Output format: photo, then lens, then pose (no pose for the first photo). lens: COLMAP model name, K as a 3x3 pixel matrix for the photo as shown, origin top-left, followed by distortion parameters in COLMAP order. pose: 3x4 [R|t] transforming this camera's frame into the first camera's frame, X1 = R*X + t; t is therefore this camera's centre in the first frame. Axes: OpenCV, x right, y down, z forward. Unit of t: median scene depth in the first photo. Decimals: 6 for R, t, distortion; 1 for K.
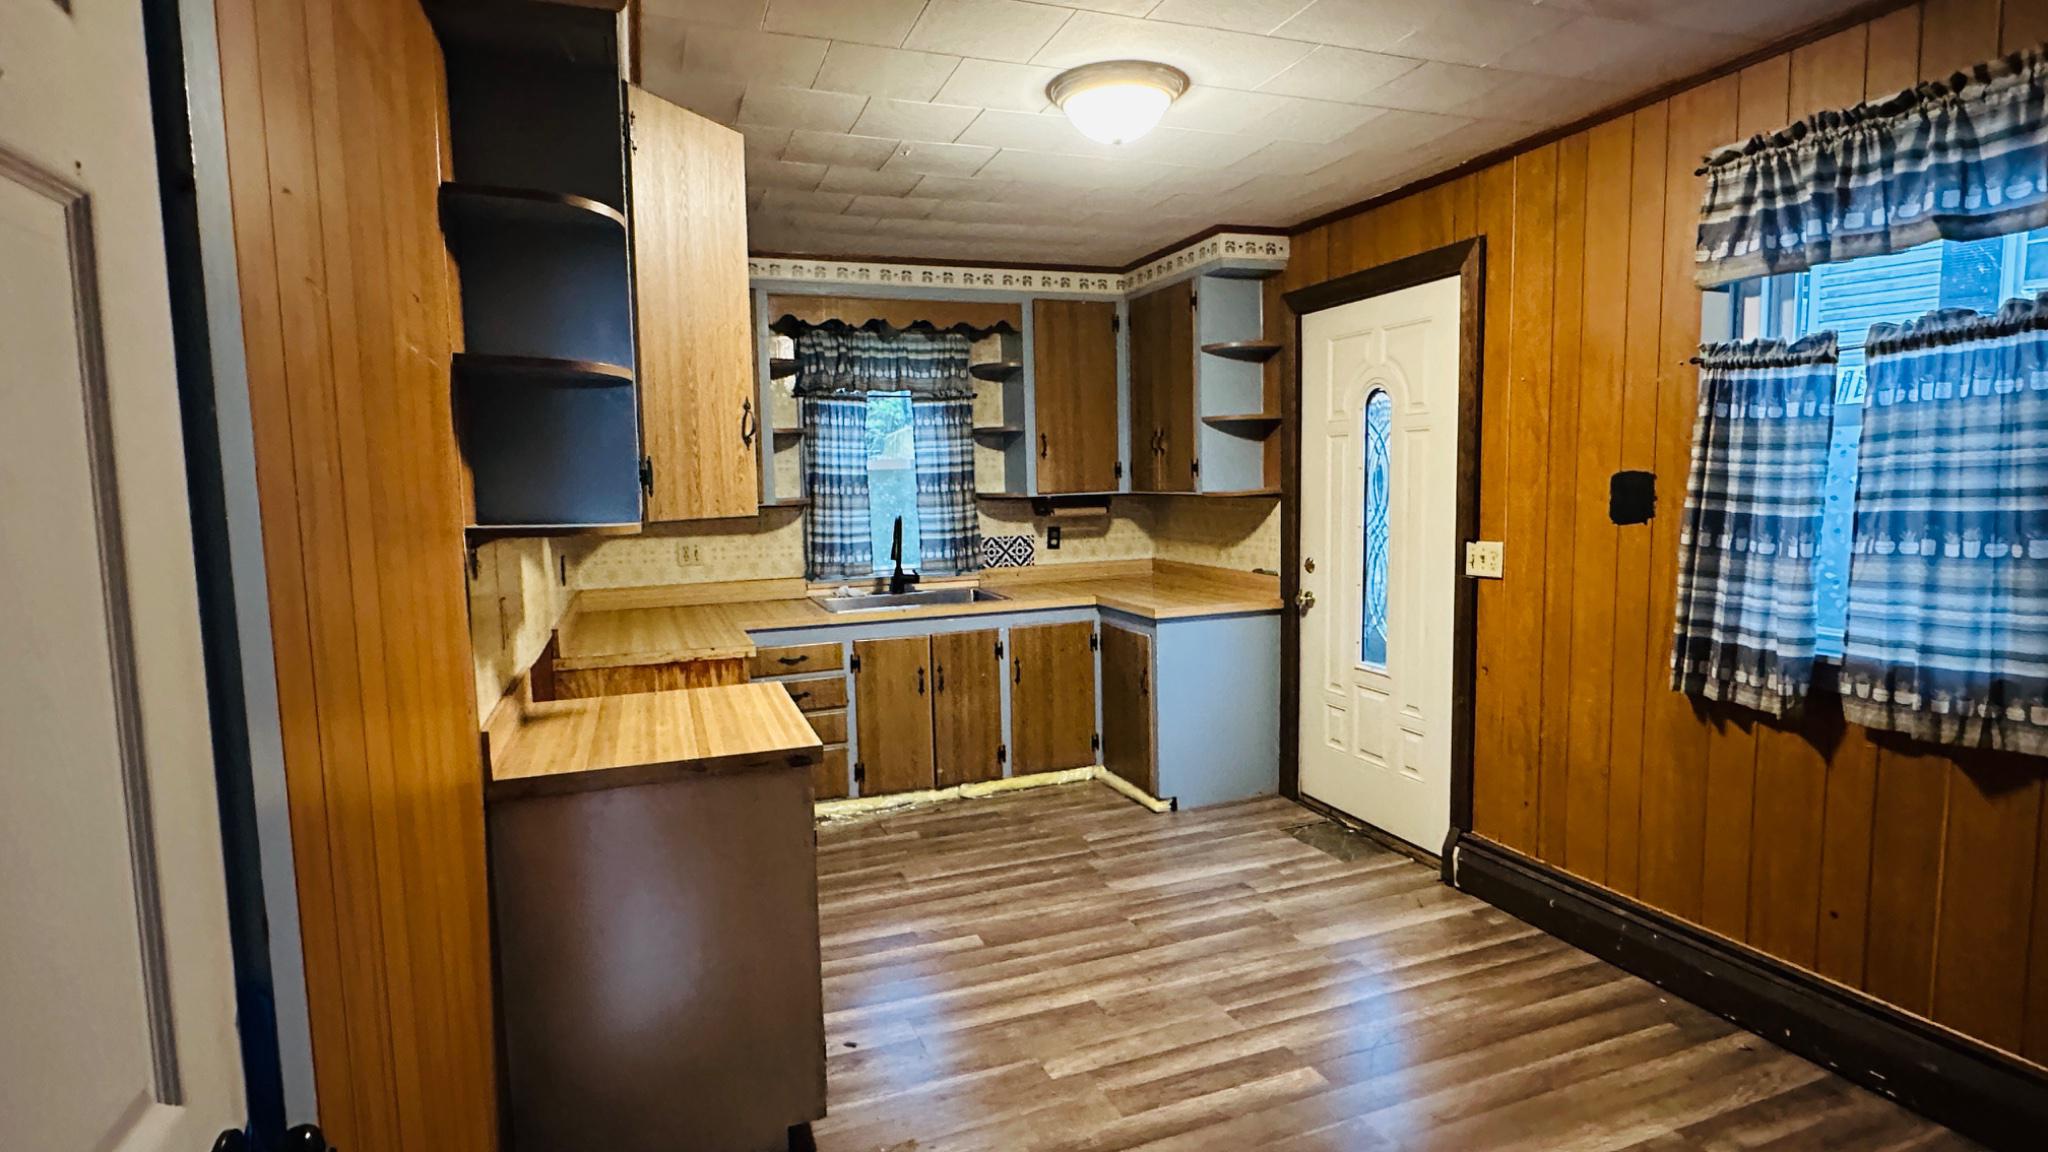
lens RADIAL K [[989.1, 0, 1019.8], [0, 989.1, 576.2], [0, 0, 1]] dist [-0.002544, -0.000089]
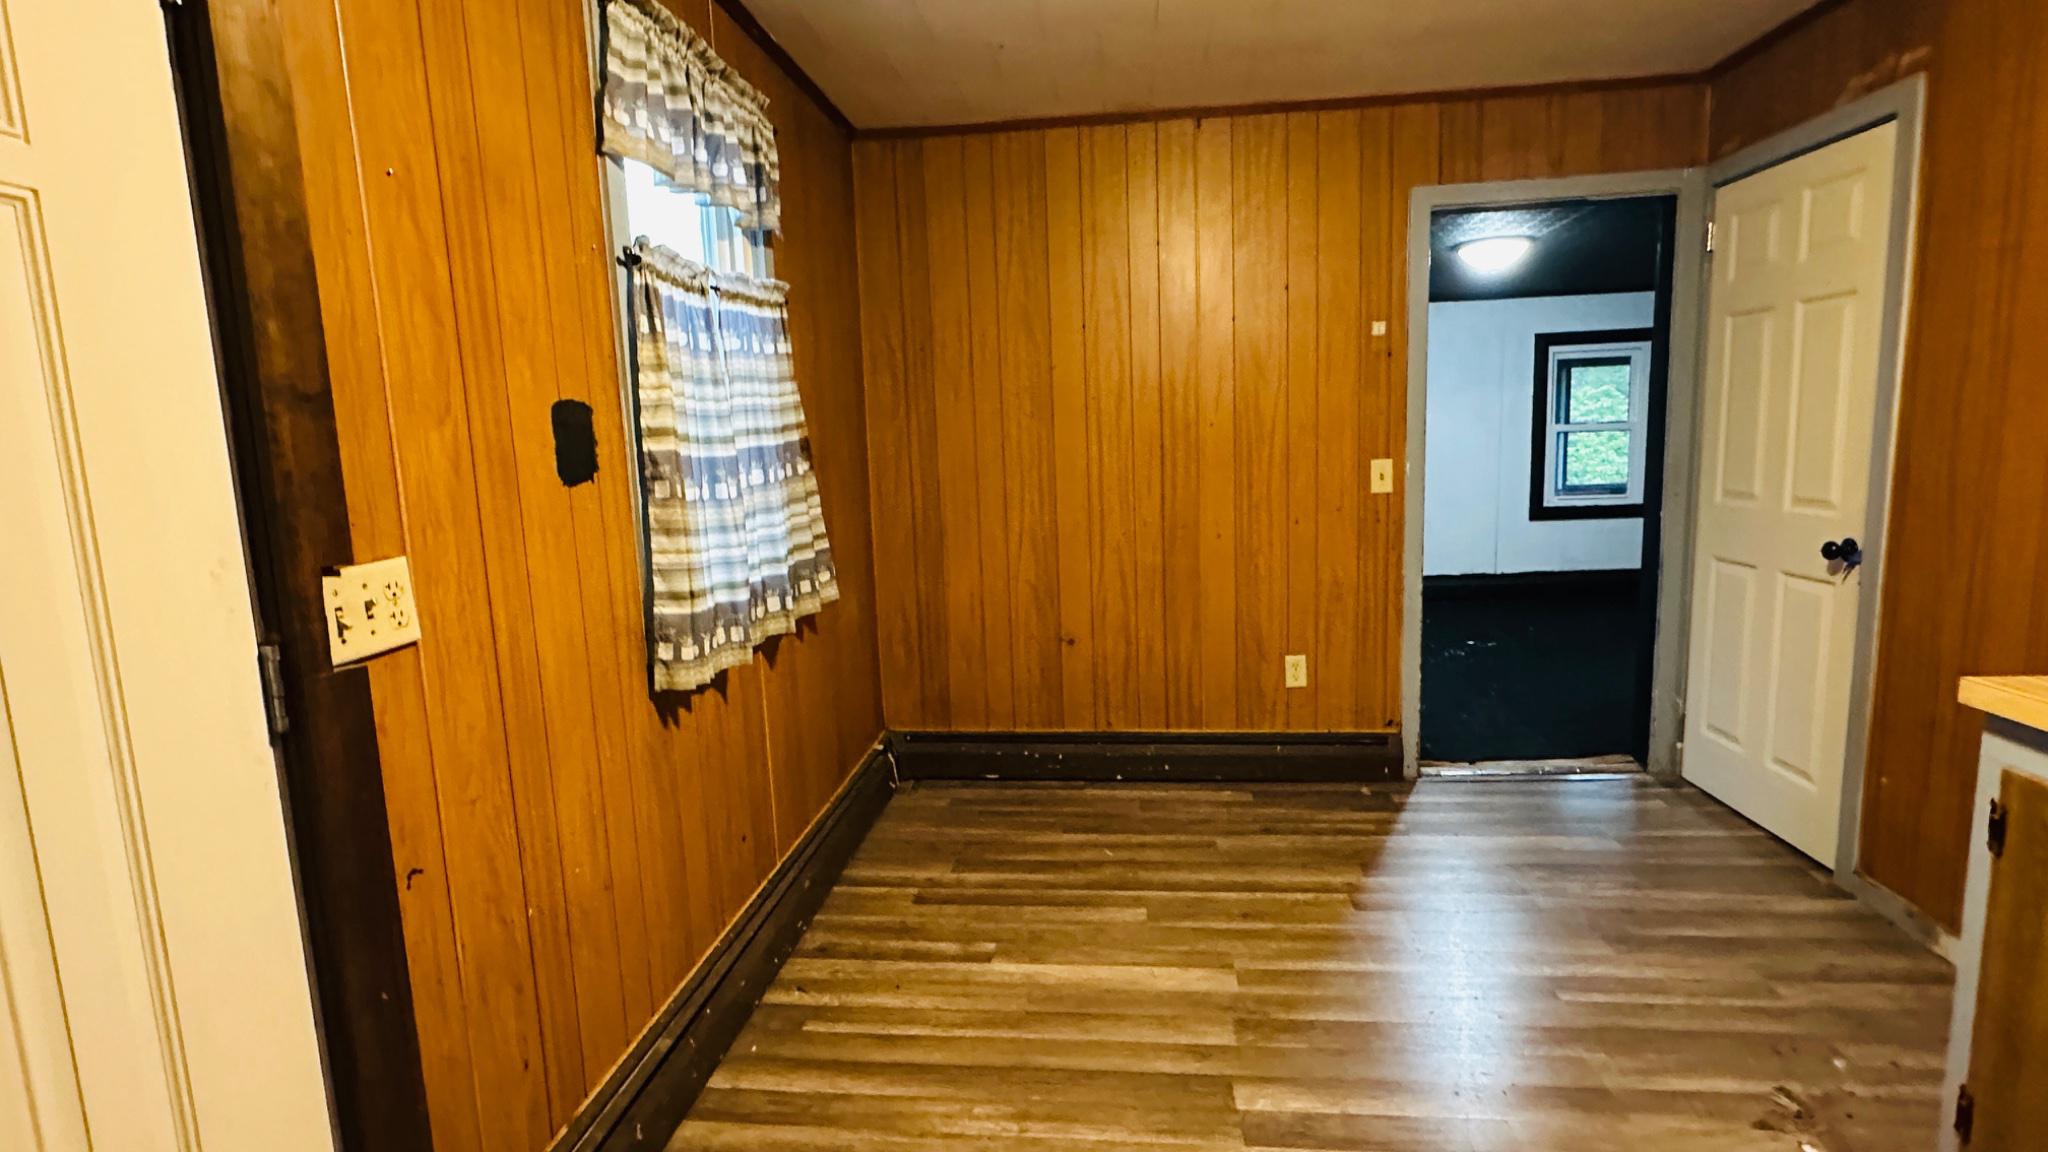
lens RADIAL K [[989.1, 0, 1030.7], [0, 989.1, 569.6], [0, 0, 1]] dist [-0.002544, -0.000089]
pose [[-0.895668, -0.015146, 0.444465, 0.079060], [0.089837, 0.972654, 0.214180, -0.111055], [-0.435555, 0.231764, -0.869815, 1.462880]]
